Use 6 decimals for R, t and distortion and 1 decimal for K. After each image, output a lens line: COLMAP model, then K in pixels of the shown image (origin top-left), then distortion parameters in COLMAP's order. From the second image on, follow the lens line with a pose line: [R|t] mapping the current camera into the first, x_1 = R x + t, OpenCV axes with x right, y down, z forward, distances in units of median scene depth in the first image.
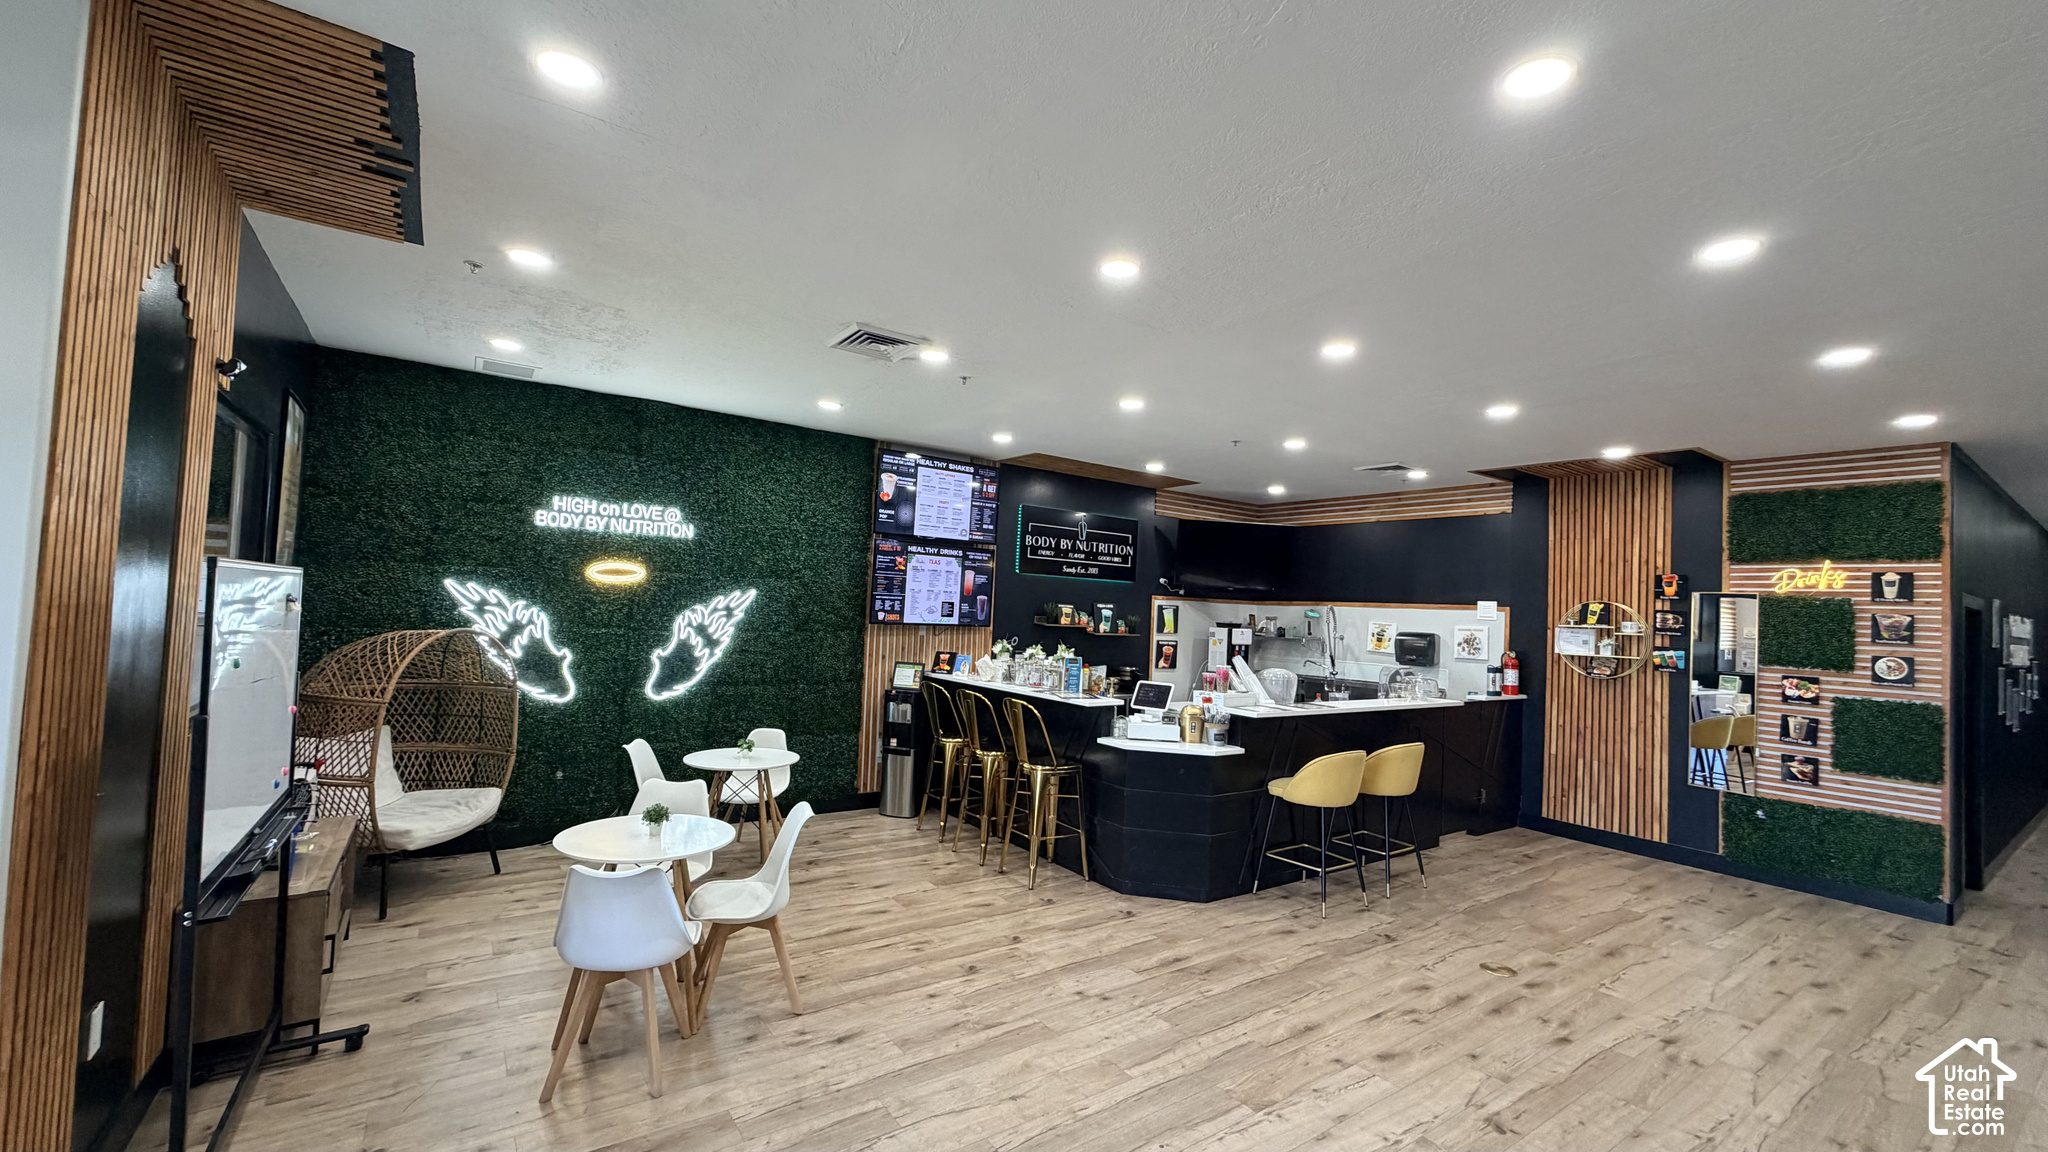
lens RADIAL K [[813.2, 0, 1015.0], [0, 813.2, 578.6], [0, 0, 1]] dist [-0.000478, 0.000212]
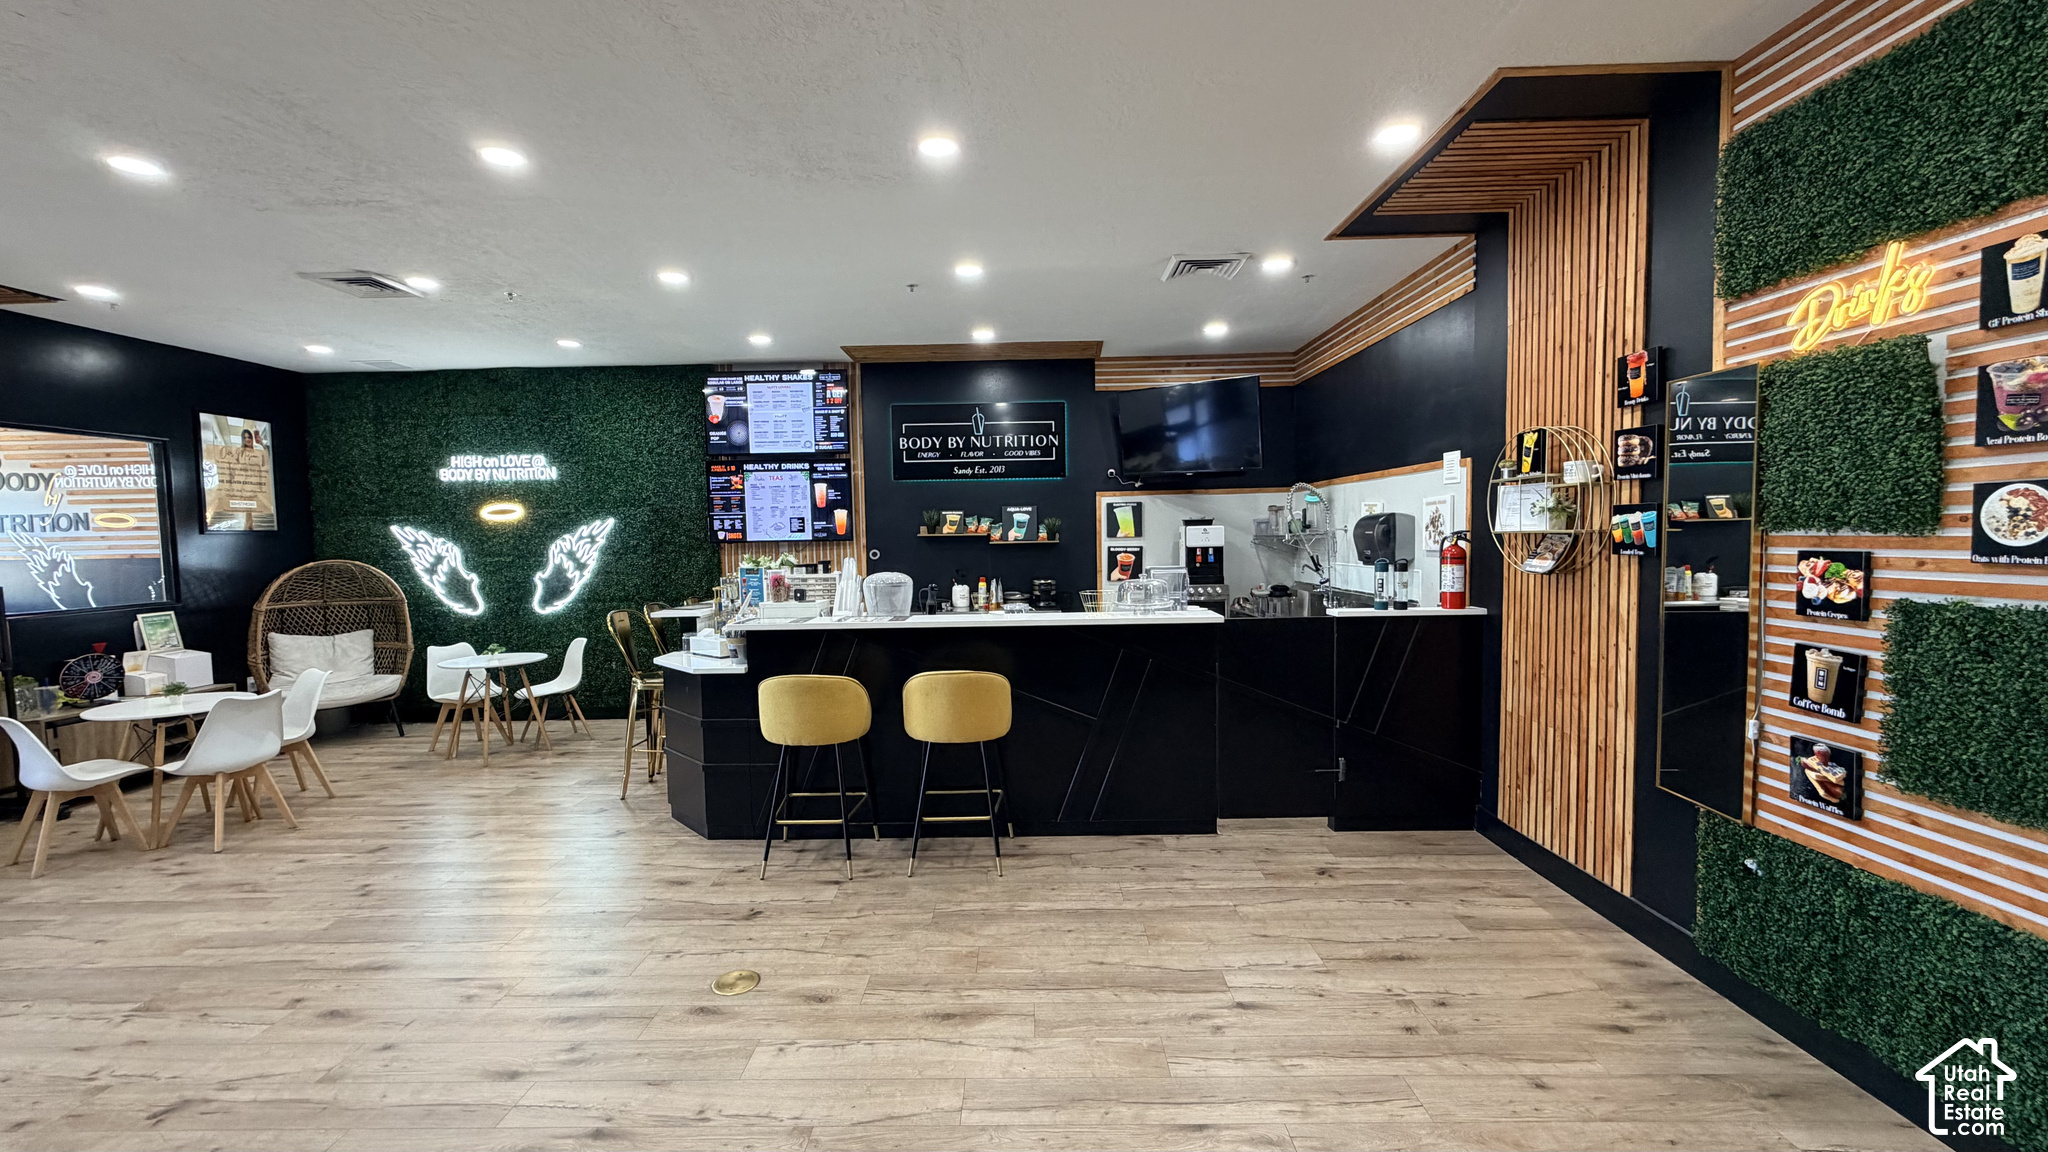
lens RADIAL K [[813.2, 0, 1015.0], [0, 813.2, 578.6], [0, 0, 1]] dist [-0.000478, 0.000212]
pose [[0.811472, -0.026751, -0.583778, 0.872955], [0.076353, 0.995242, 0.060528, 0.078282], [0.579381, -0.093690, 0.809654, 0.434429]]
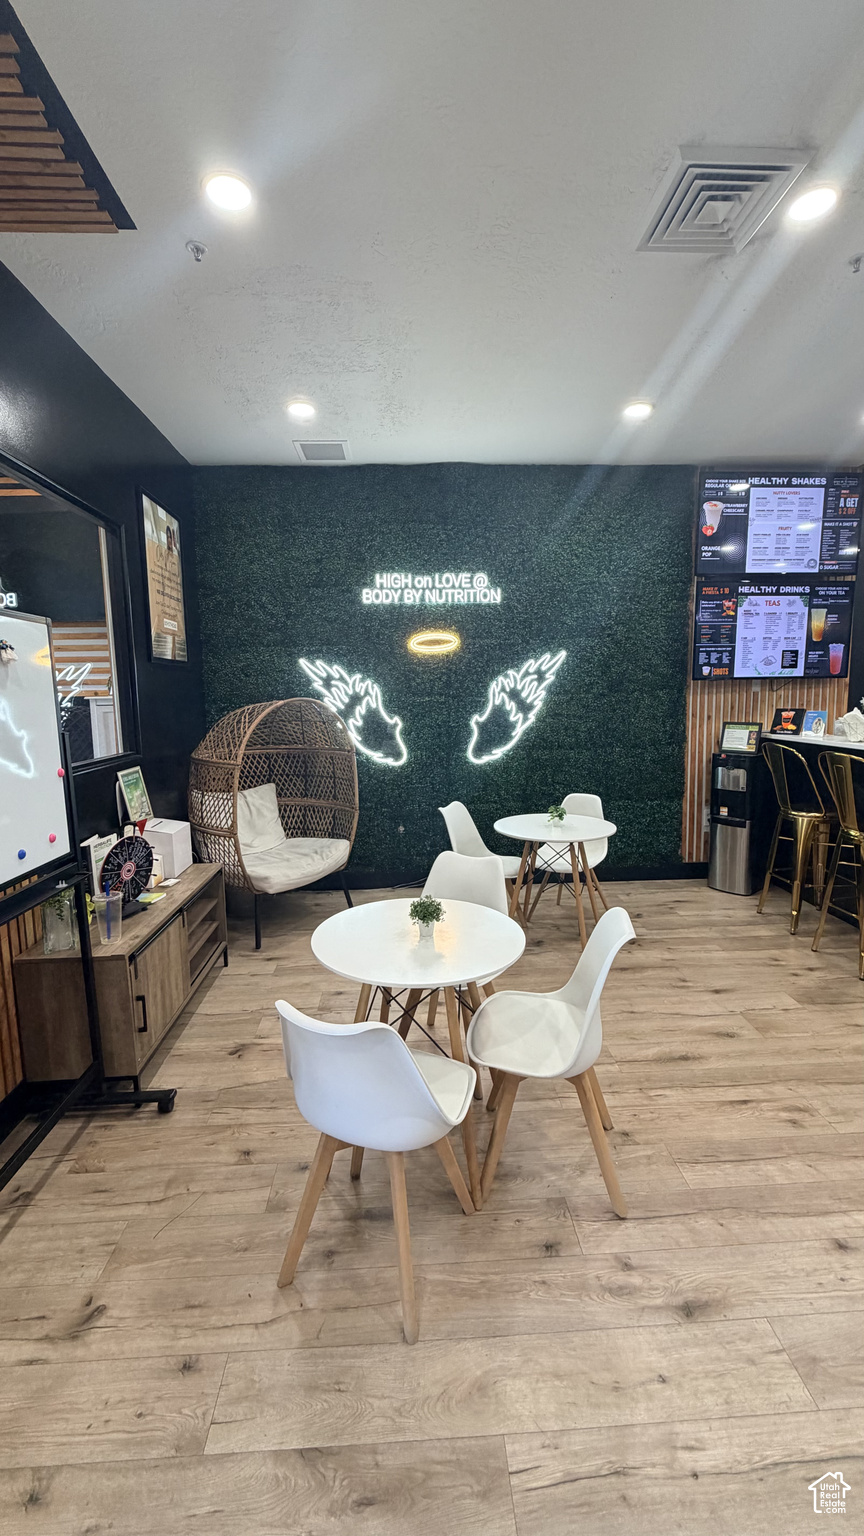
lens RADIAL K [[609.9, 0, 430.4], [0, 609.9, 762.8], [0, 0, 1]] dist [-0.000478, 0.000212]
pose [[0.846704, 0.003792, -0.532051, -0.076059], [0.073951, 0.989430, 0.124739, 0.046768], [0.526900, -0.144962, 0.837474, 0.317988]]
